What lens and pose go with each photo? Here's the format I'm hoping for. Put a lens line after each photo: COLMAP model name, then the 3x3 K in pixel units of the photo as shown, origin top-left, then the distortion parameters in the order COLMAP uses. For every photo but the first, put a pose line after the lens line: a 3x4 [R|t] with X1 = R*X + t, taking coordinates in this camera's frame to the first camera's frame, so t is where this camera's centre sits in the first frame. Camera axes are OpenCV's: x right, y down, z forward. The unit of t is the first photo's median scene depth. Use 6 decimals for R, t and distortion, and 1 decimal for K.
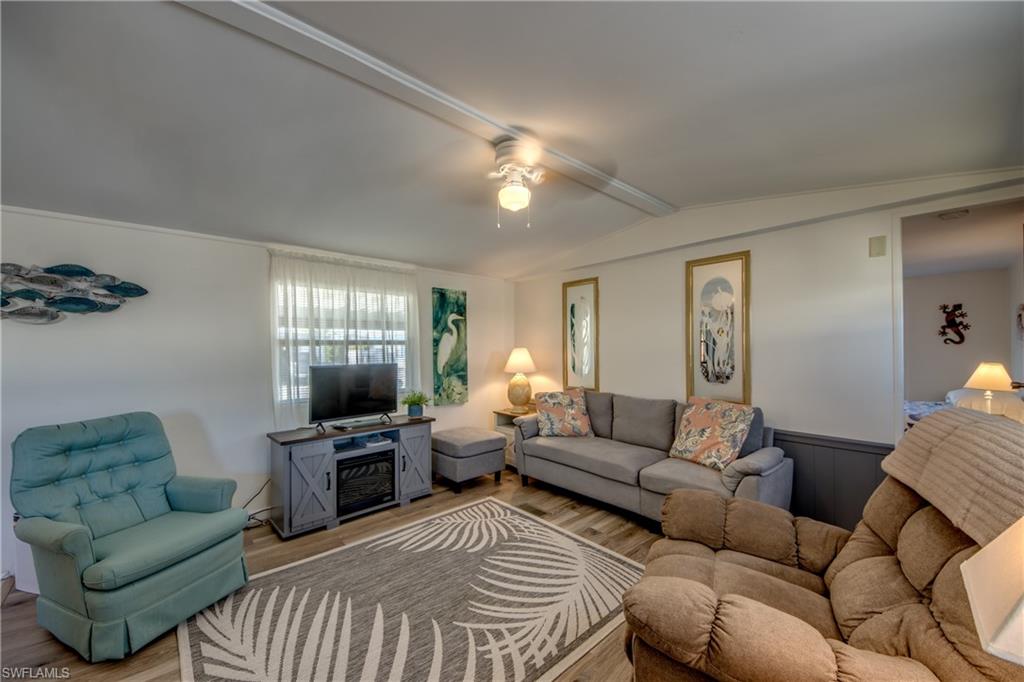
lens RADIAL K [[392.0, 0, 508.9], [0, 392.0, 345.4], [0, 0, 1]] dist [0.061051, -0.034709]
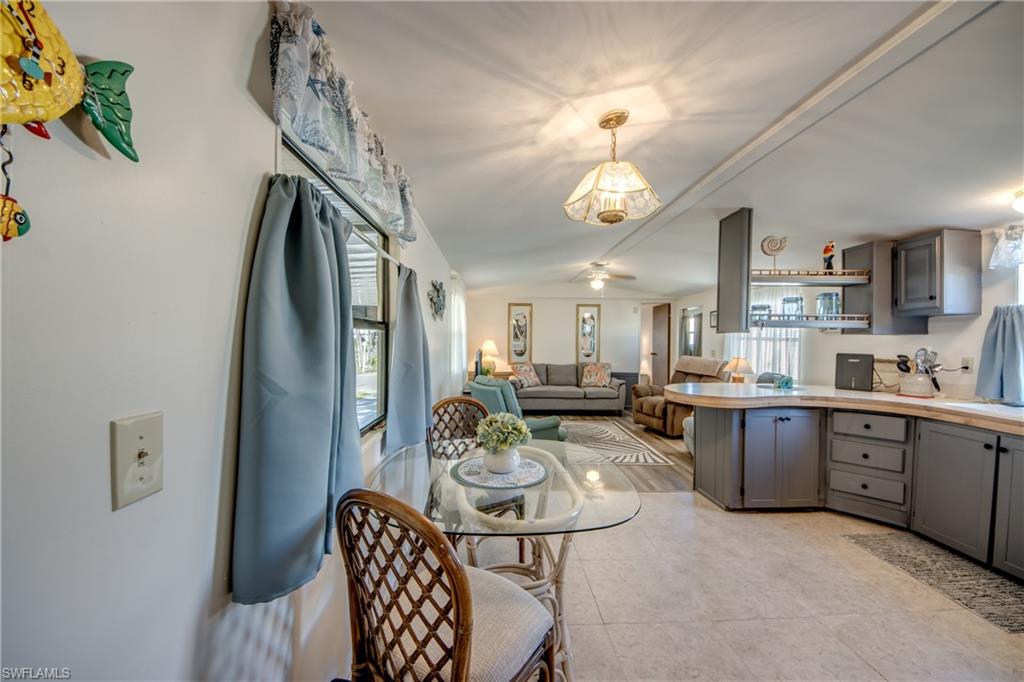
lens RADIAL K [[377.8, 0, 517.0], [0, 377.8, 340.6], [0, 0, 1]] dist [0.000201, -0.000009]
pose [[0.624804, 0.014890, 0.780640, -1.715006], [-0.022105, 0.999755, -0.001377, 0.014169], [-0.780469, -0.016396, 0.624980, -0.116014]]
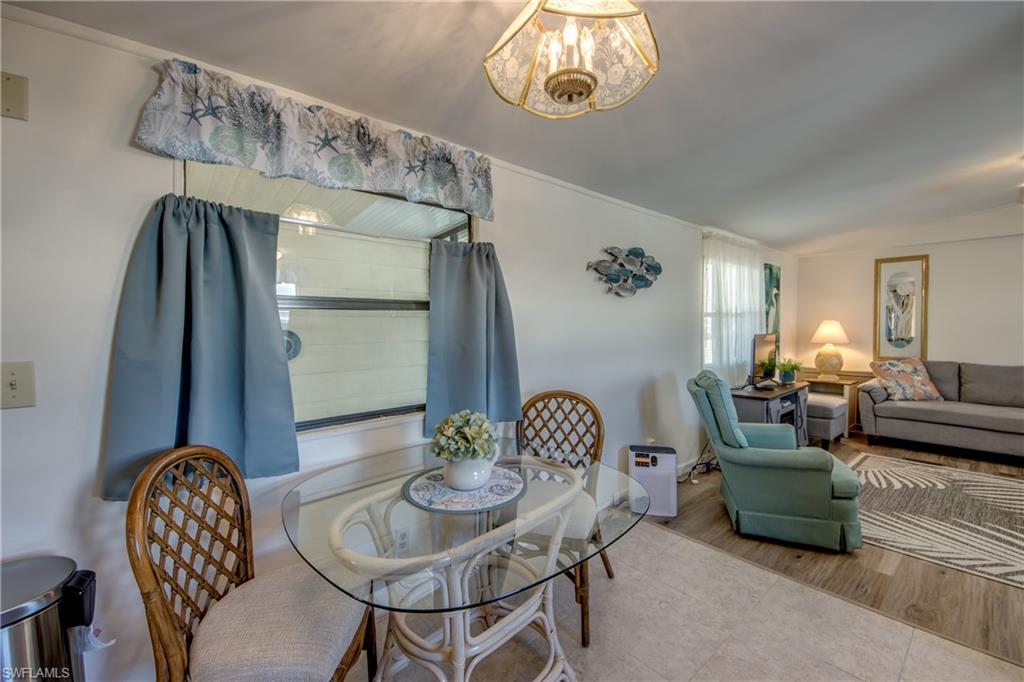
lens RADIAL K [[415.1, 0, 518.4], [0, 415.1, 338.0], [0, 0, 1]] dist [0.026957, -0.023650]
pose [[0.999797, 0.001051, -0.020144, -1.198647], [-0.000329, 0.999358, 0.035824, 0.020513], [0.020168, -0.035810, 0.999155, -0.225382]]
